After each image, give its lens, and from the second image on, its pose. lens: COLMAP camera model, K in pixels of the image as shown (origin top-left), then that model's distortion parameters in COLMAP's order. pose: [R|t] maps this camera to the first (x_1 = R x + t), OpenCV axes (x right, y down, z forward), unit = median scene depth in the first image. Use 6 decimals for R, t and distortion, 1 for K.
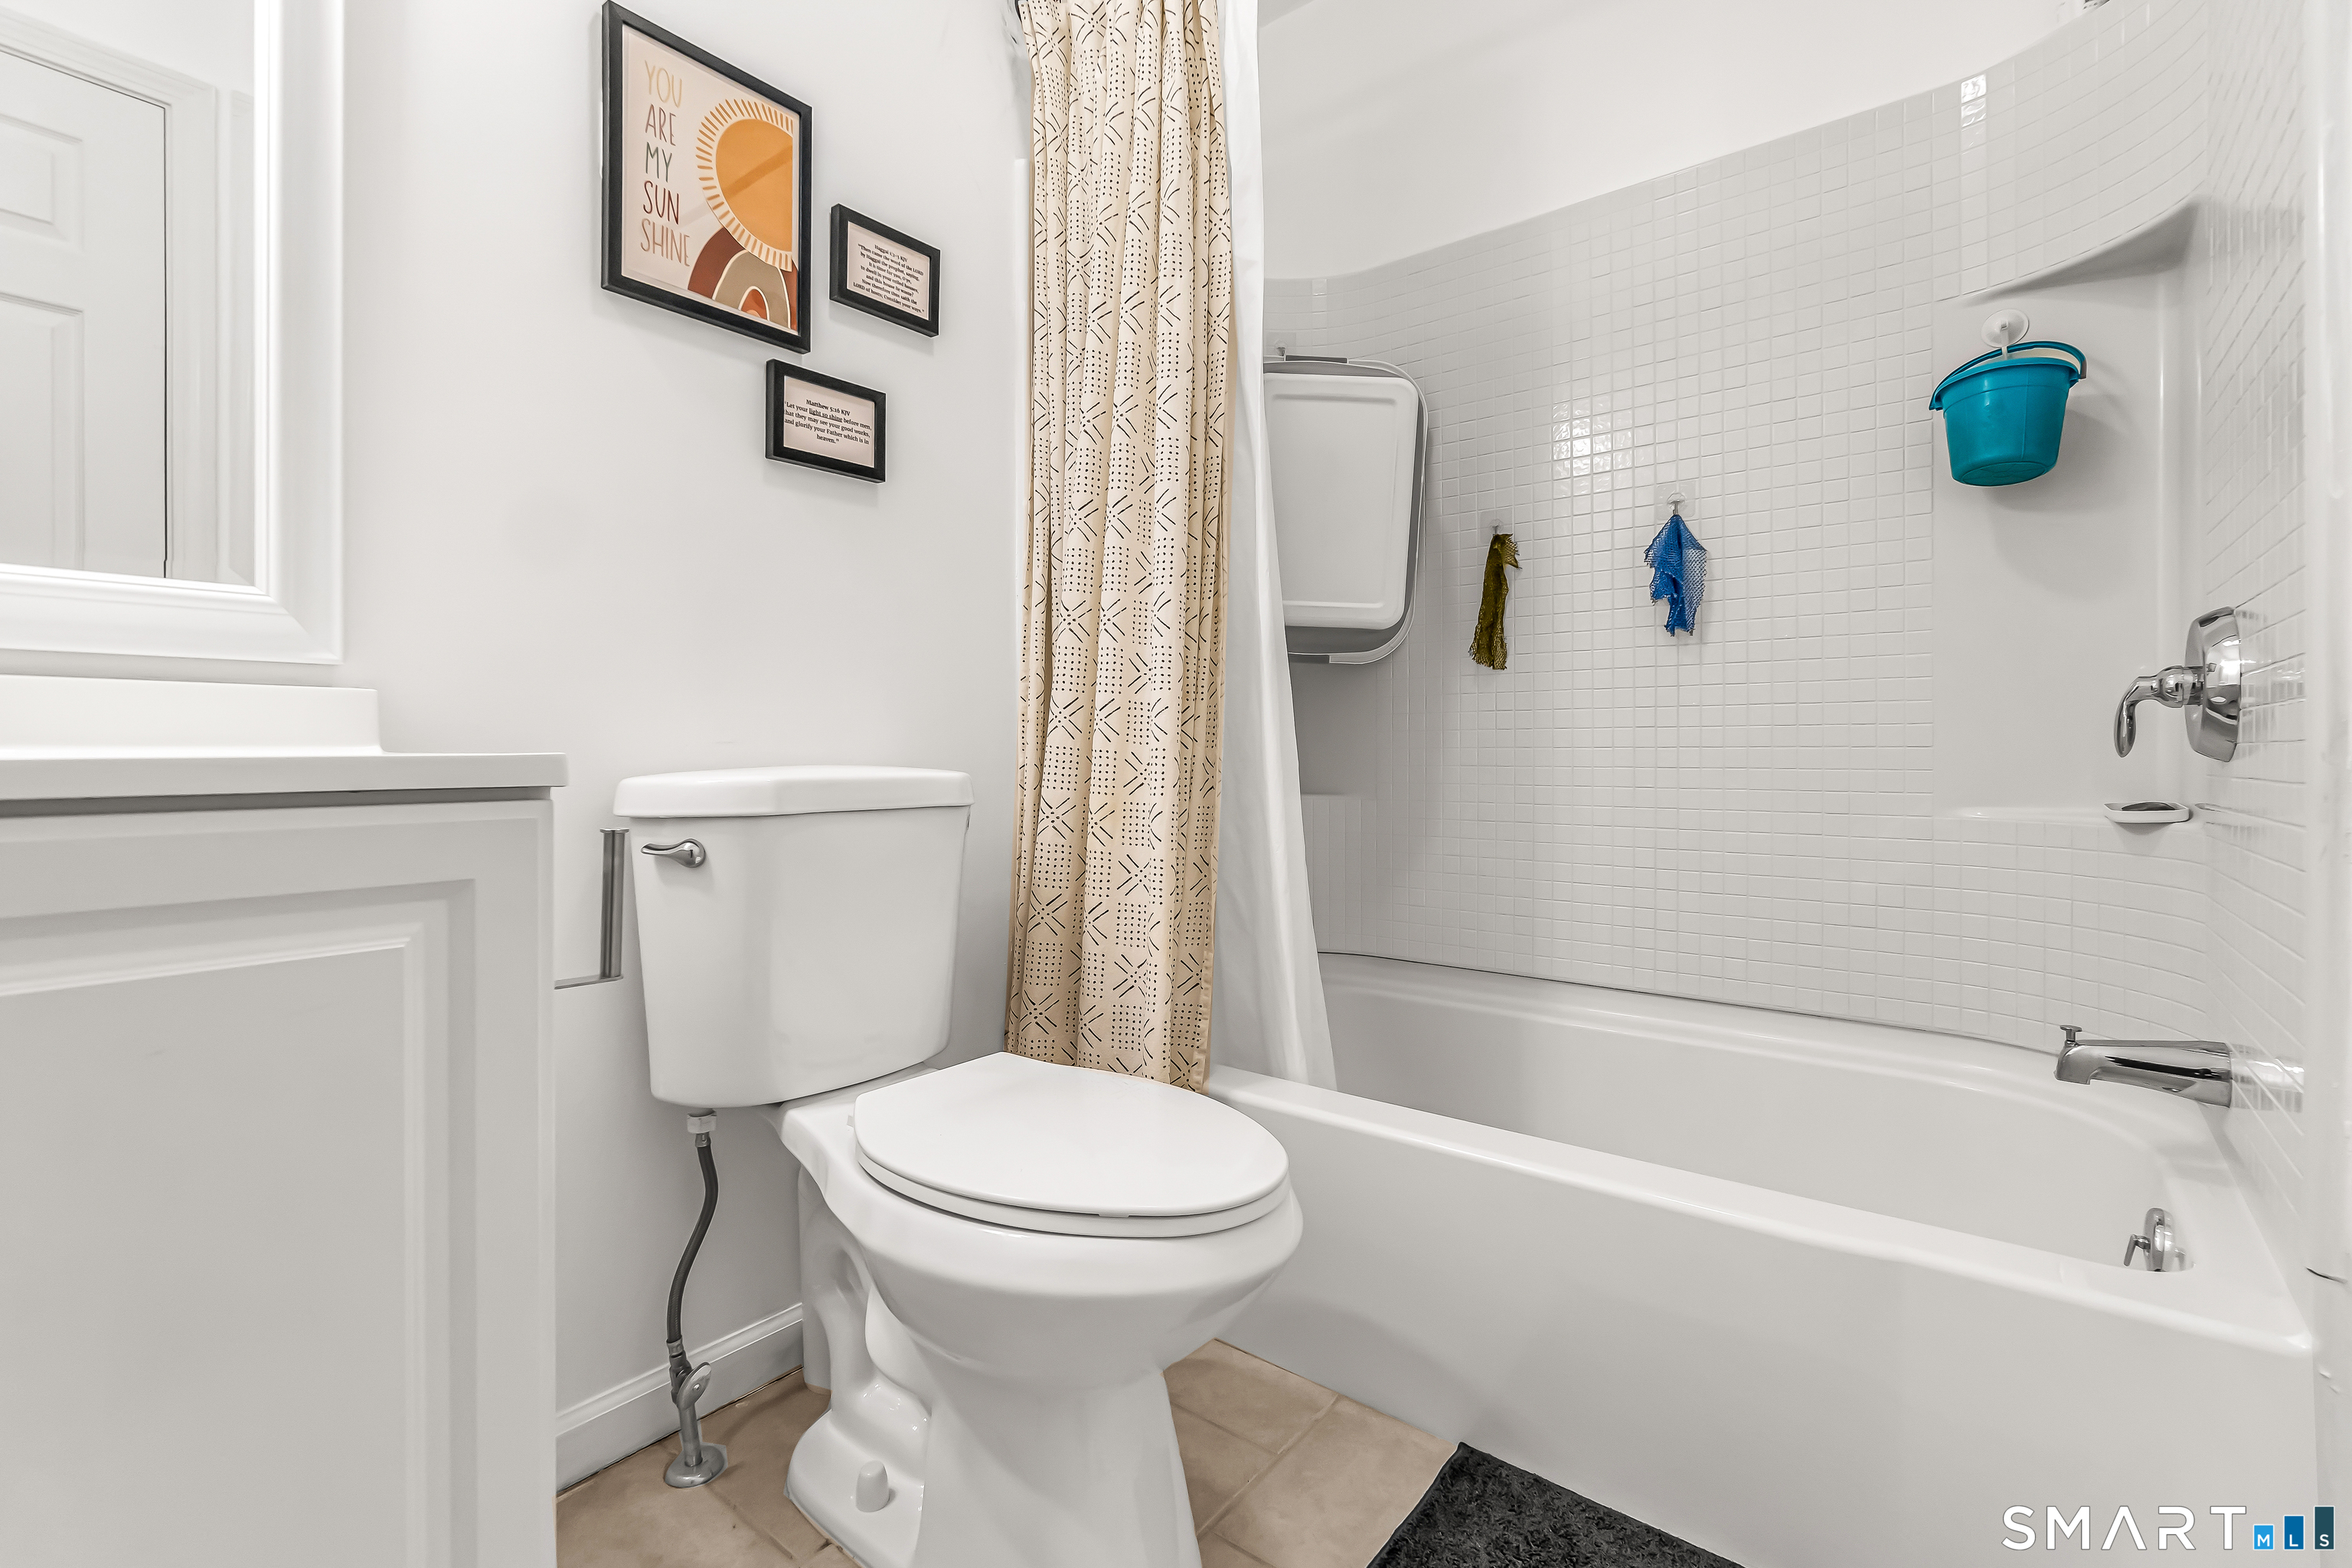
lens RADIAL K [[1042.2, 0, 1175.6], [0, 1042.2, 774.8], [0, 0, 1]] dist [-0.002569, -0.000700]
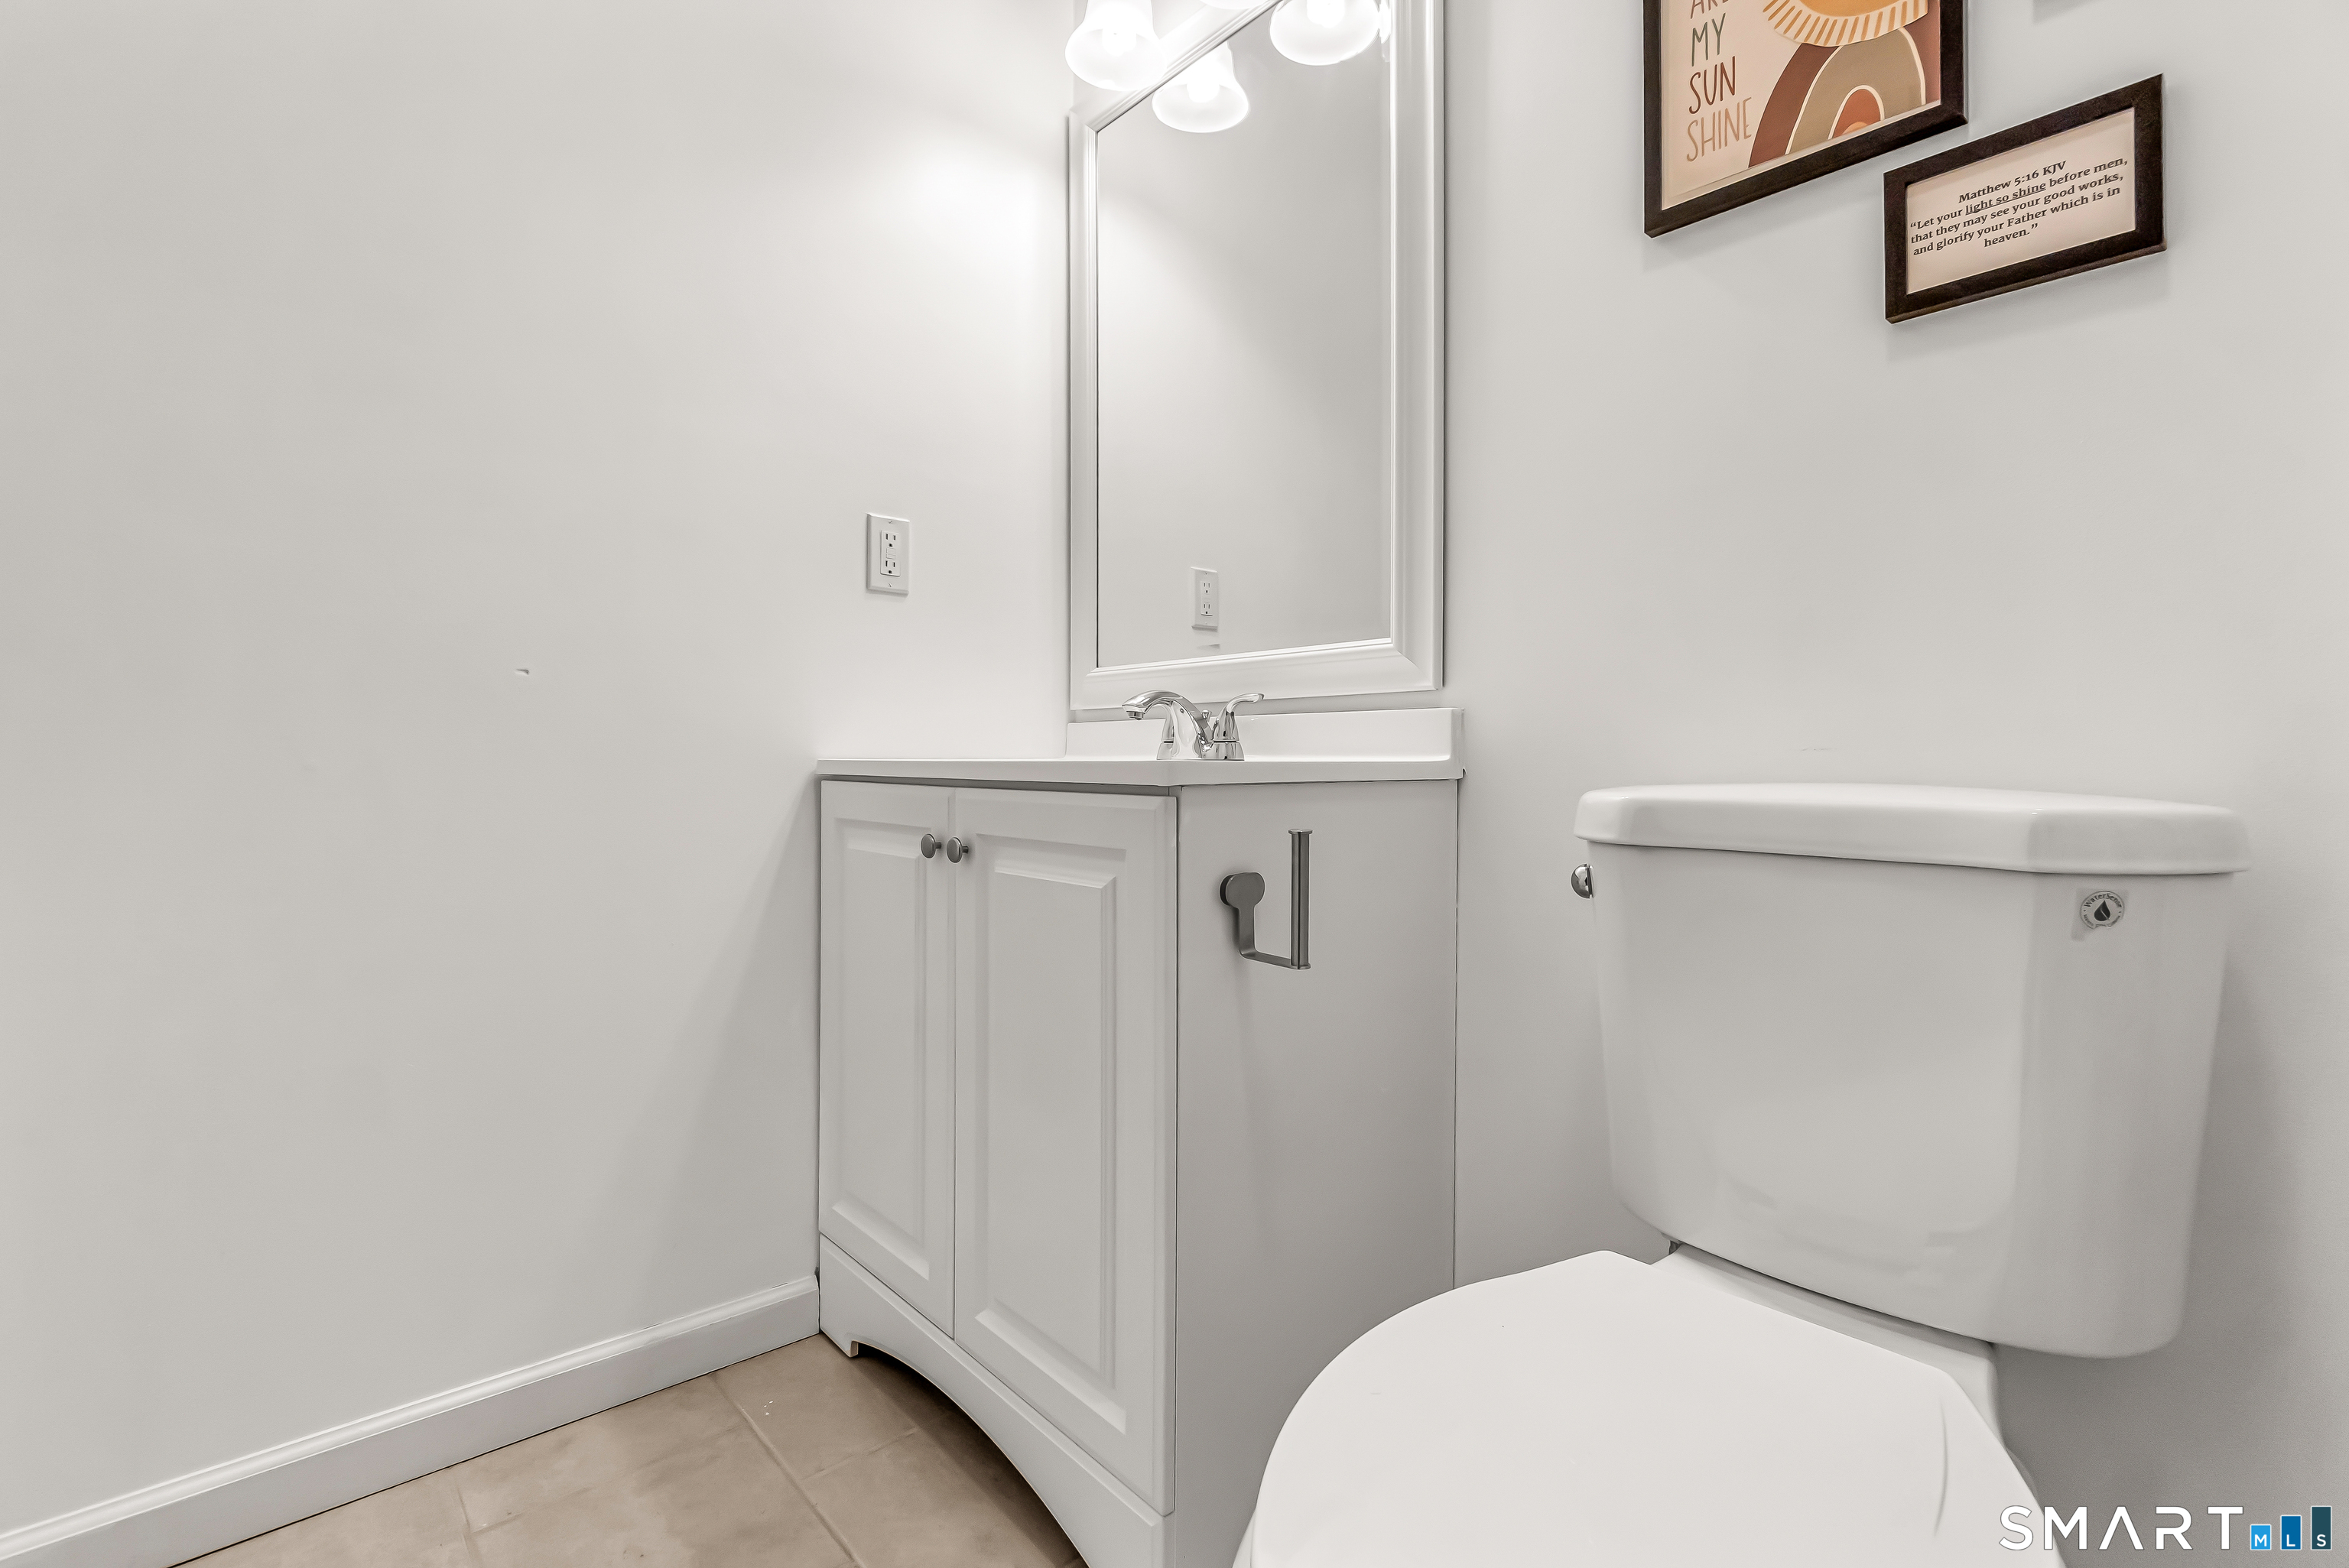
lens RADIAL K [[1040.8, 0, 1175.5], [0, 1040.8, 762.3], [0, 0, 1]] dist [-0.002569, -0.000700]
pose [[-0.164842, -0.000568, -0.986320, 0.346164], [-0.032394, 0.999463, 0.004838, -0.013485], [0.985788, 0.032749, -0.164772, 0.689685]]
